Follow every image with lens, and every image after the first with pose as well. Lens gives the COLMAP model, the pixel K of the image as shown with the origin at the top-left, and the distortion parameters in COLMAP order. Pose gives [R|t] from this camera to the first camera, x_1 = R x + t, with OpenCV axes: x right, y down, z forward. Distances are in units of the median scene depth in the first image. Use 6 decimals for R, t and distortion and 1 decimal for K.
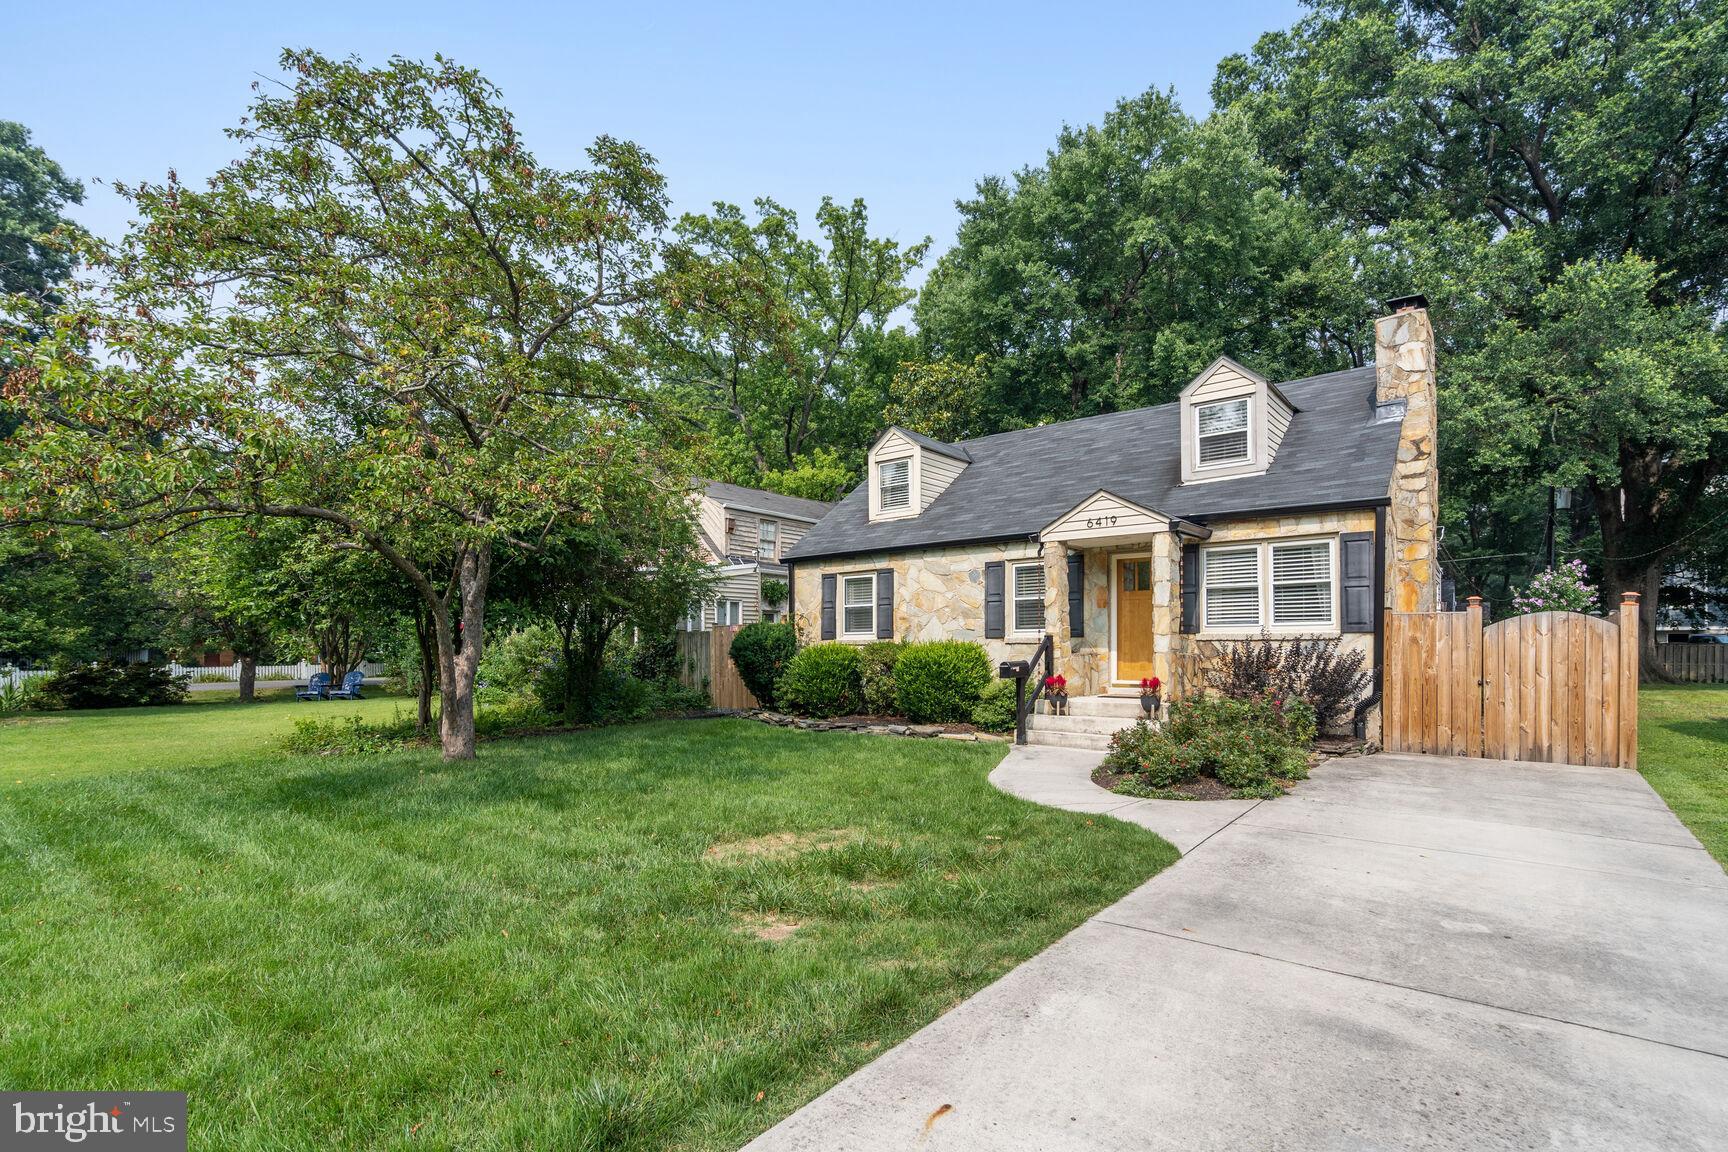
lens RADIAL K [[833.3, 0, 854.1], [0, 833.3, 645.7], [0, 0, 1]] dist [-0.025841, 0.001179]
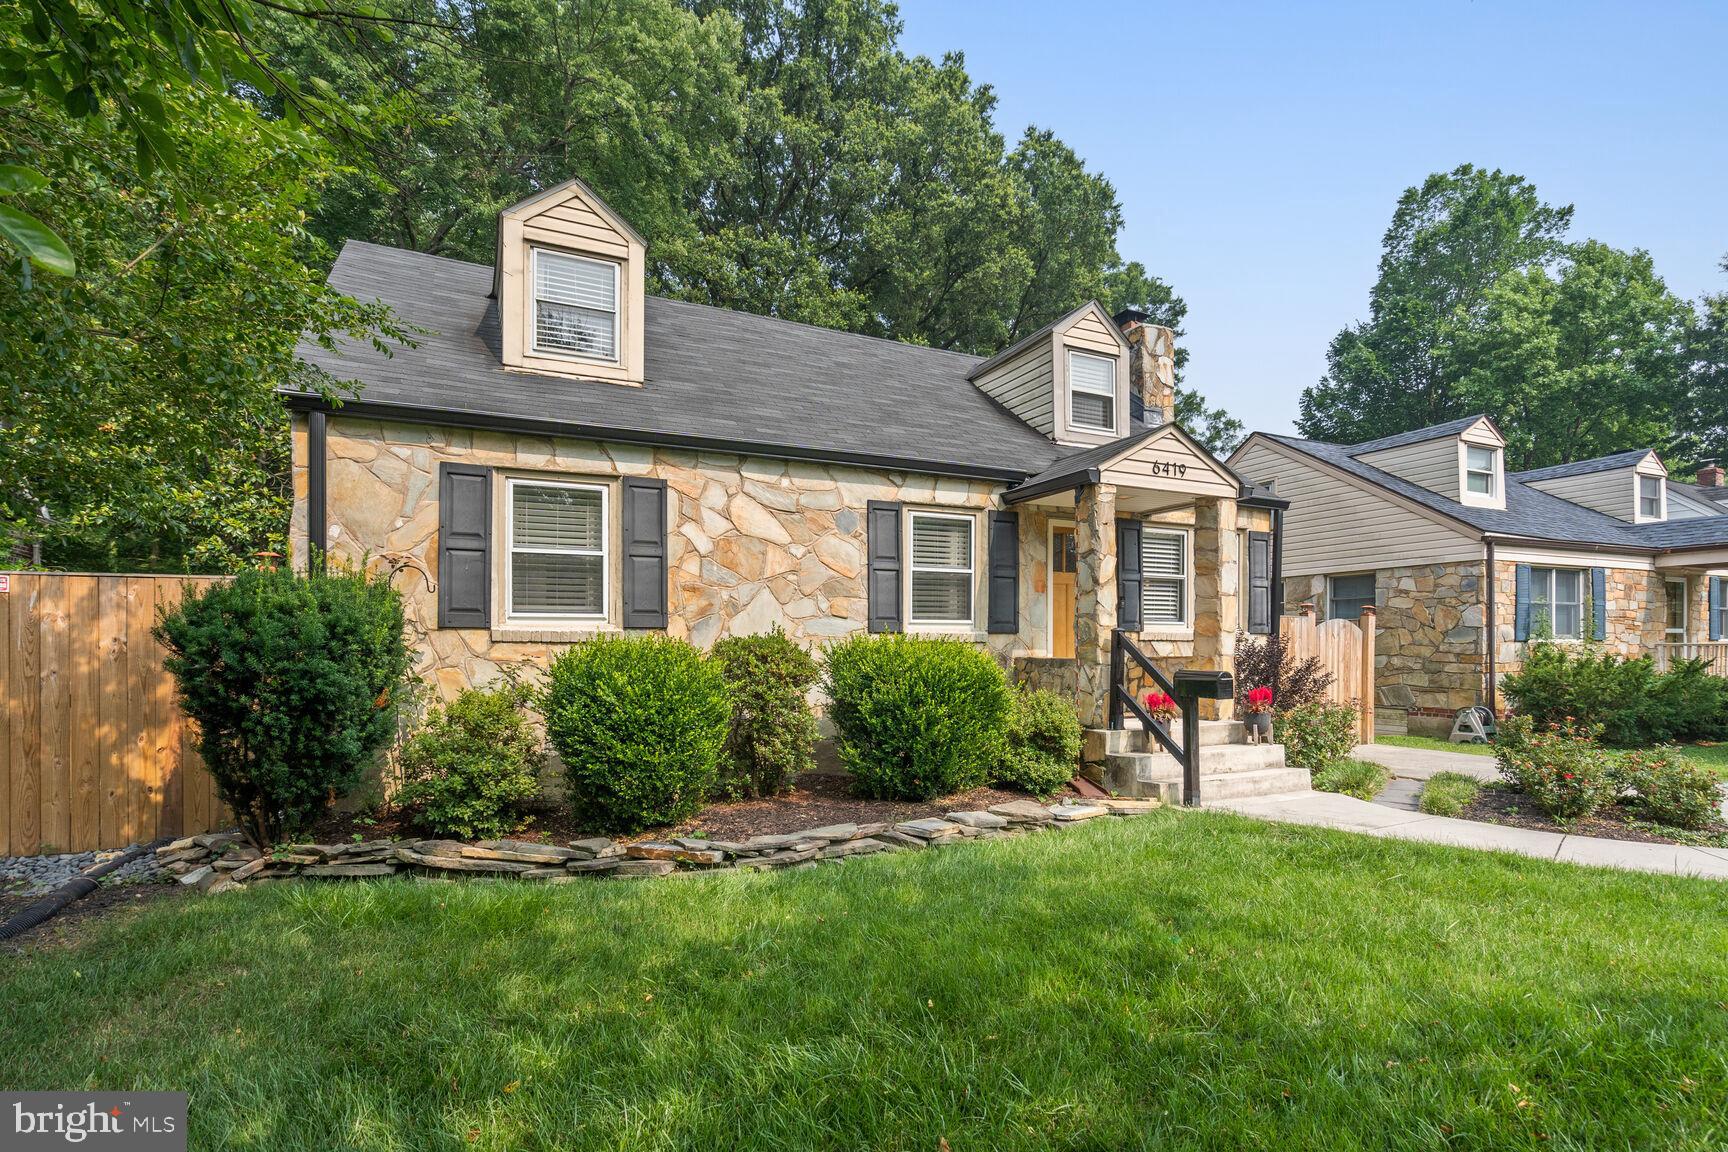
lens RADIAL K [[833.3, 0, 908.7], [0, 833.3, 653.1], [0, 0, 1]] dist [-0.025841, 0.001179]
pose [[0.406209, 0.000860, 0.913780, -0.381057], [0.002769, 0.999994, -0.002172, 0.006609], [-0.913776, 0.003413, 0.406205, 0.805580]]
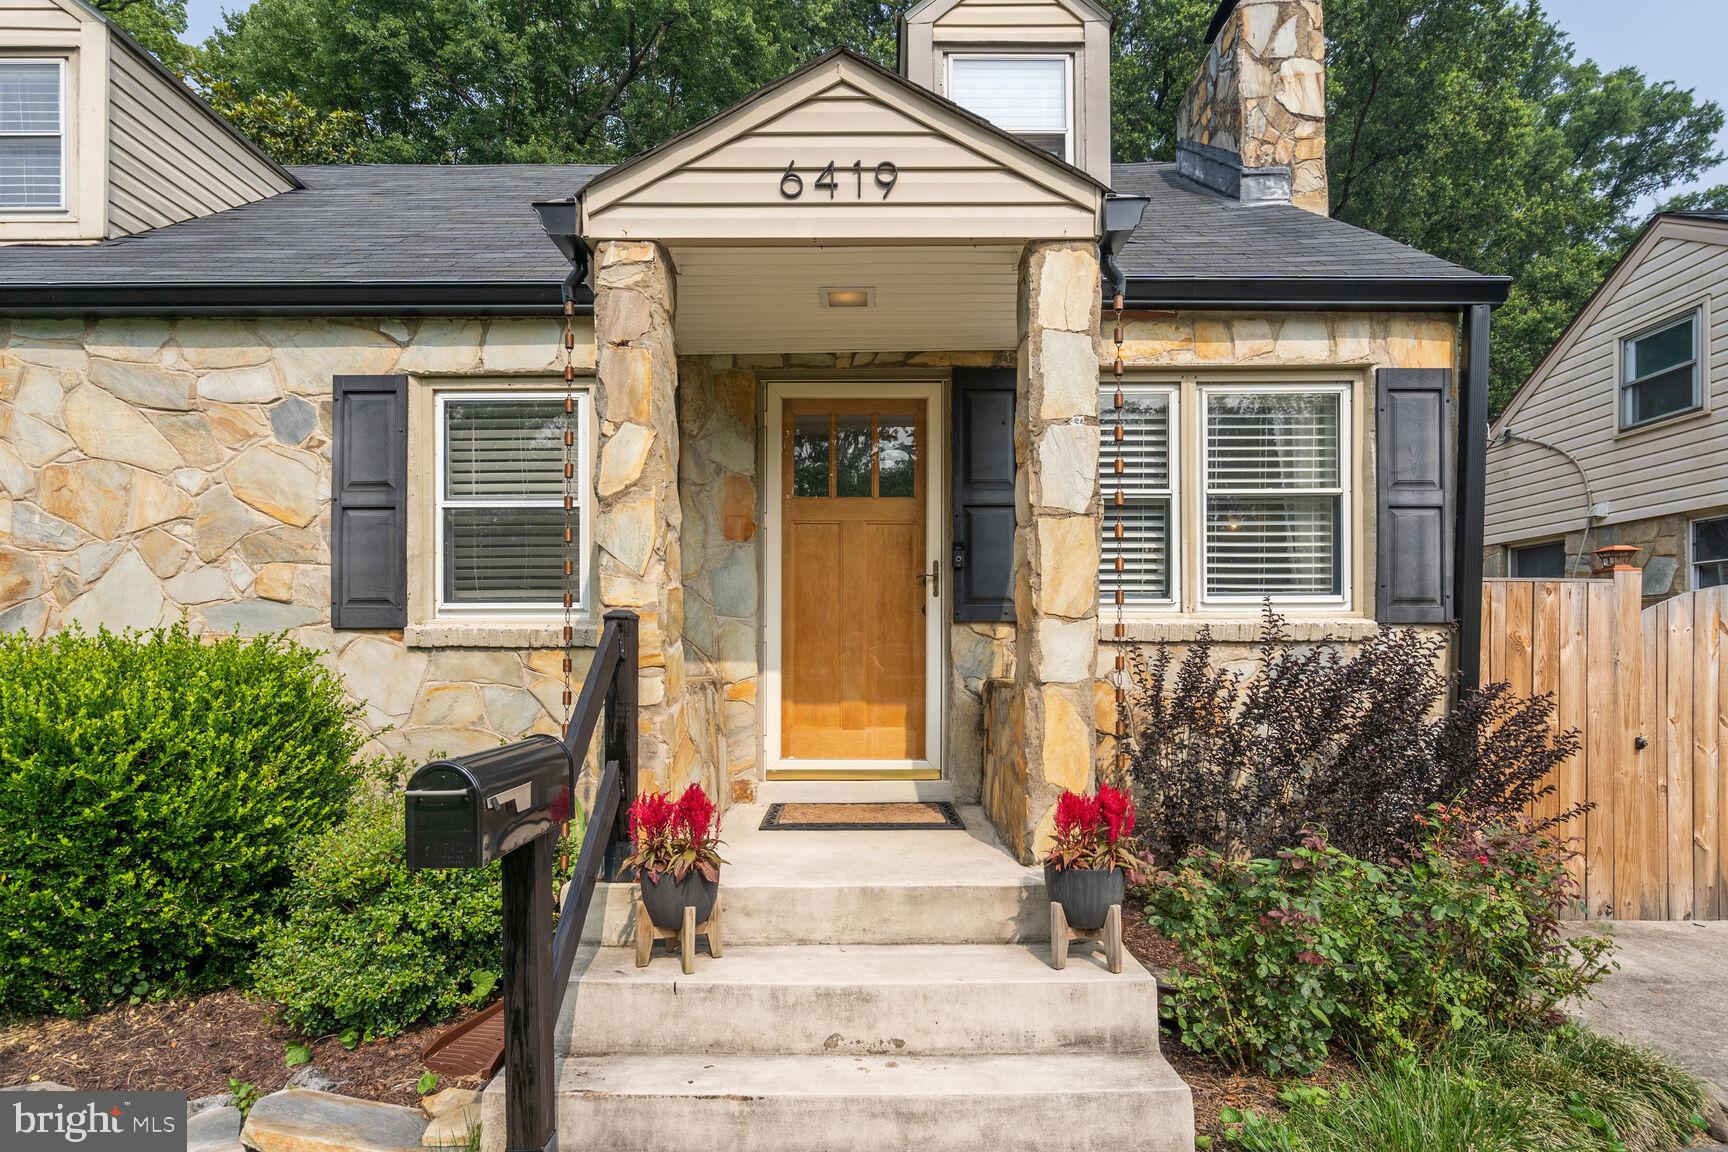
lens RADIAL K [[893.9, 0, 859.0], [0, 893.9, 644.9], [0, 0, 1]] dist [0.002345, 0.000966]
pose [[0.780672, 0.007928, 0.624890, 0.113214], [-0.003113, 0.999956, -0.008796, -0.001311], [-0.624933, 0.004922, 0.780663, 0.683819]]
